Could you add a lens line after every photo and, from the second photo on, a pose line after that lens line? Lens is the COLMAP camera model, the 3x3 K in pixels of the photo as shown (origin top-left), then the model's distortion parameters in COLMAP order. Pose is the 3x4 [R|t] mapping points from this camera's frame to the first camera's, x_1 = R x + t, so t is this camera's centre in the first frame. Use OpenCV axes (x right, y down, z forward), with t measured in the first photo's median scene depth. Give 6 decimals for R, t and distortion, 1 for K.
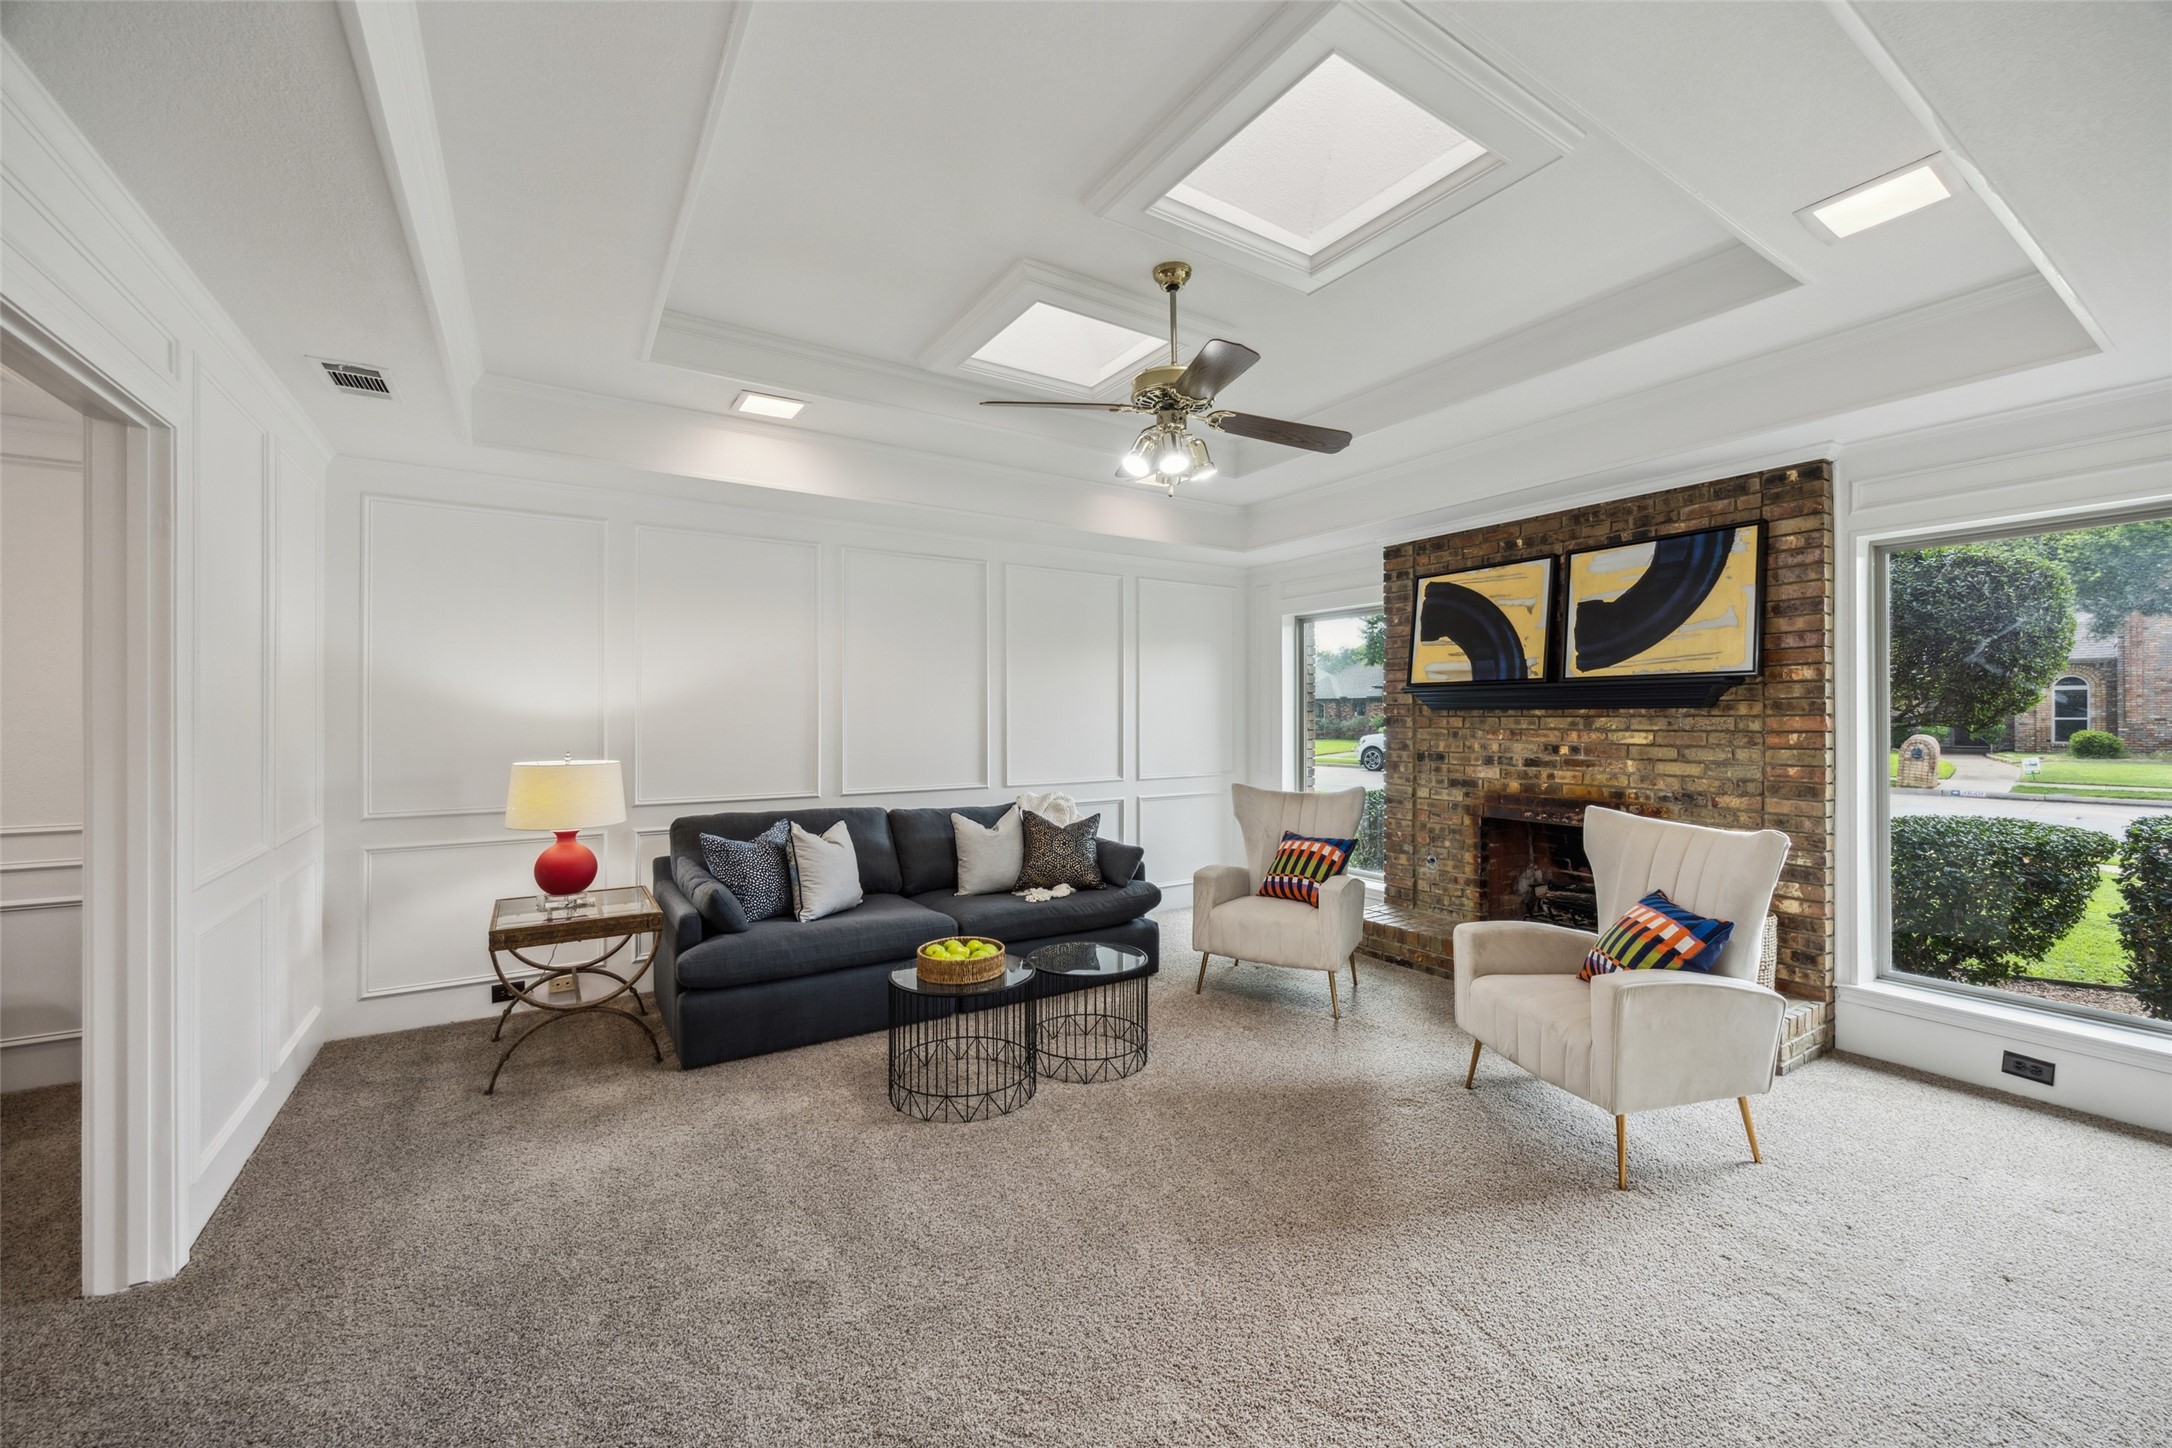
lens RADIAL K [[840.1, 0, 1091.1], [0, 840.1, 718.6], [0, 0, 1]] dist [-0.006415, 0.000445]
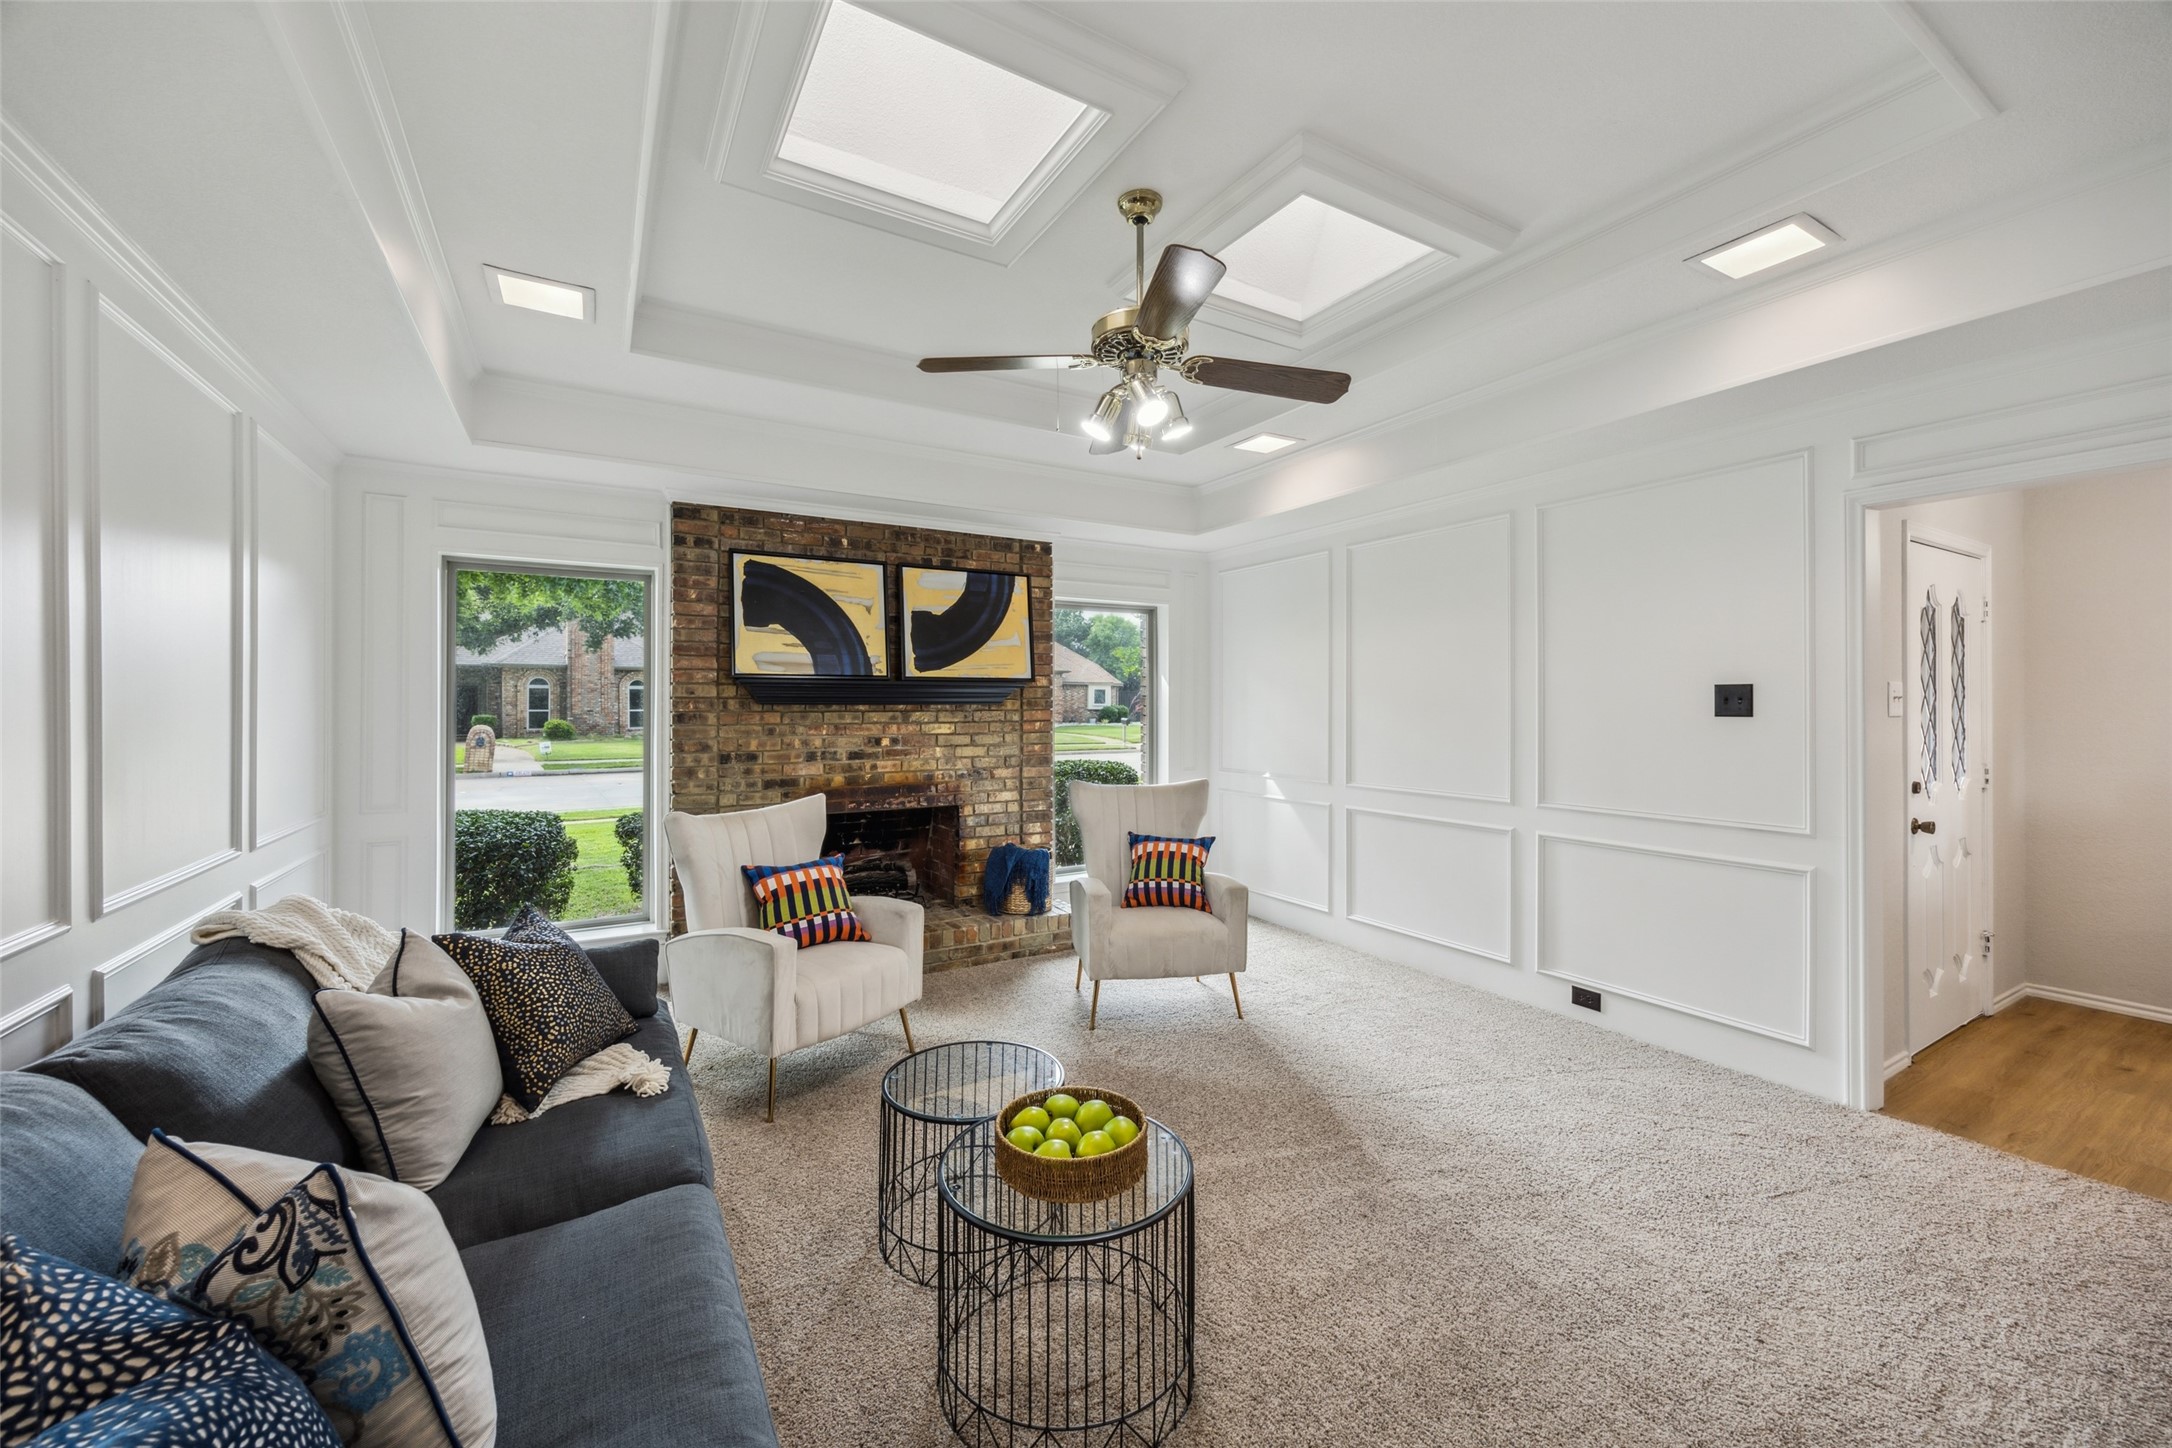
lens RADIAL K [[840.1, 0, 1082.5], [0, 840.1, 706.8], [0, 0, 1]] dist [-0.006415, 0.000445]
pose [[0.051853, 0.000667, 0.998655, -0.514814], [0.004711, 0.999988, -0.000912, -0.006056], [-0.998644, 0.004752, 0.051849, 0.676370]]
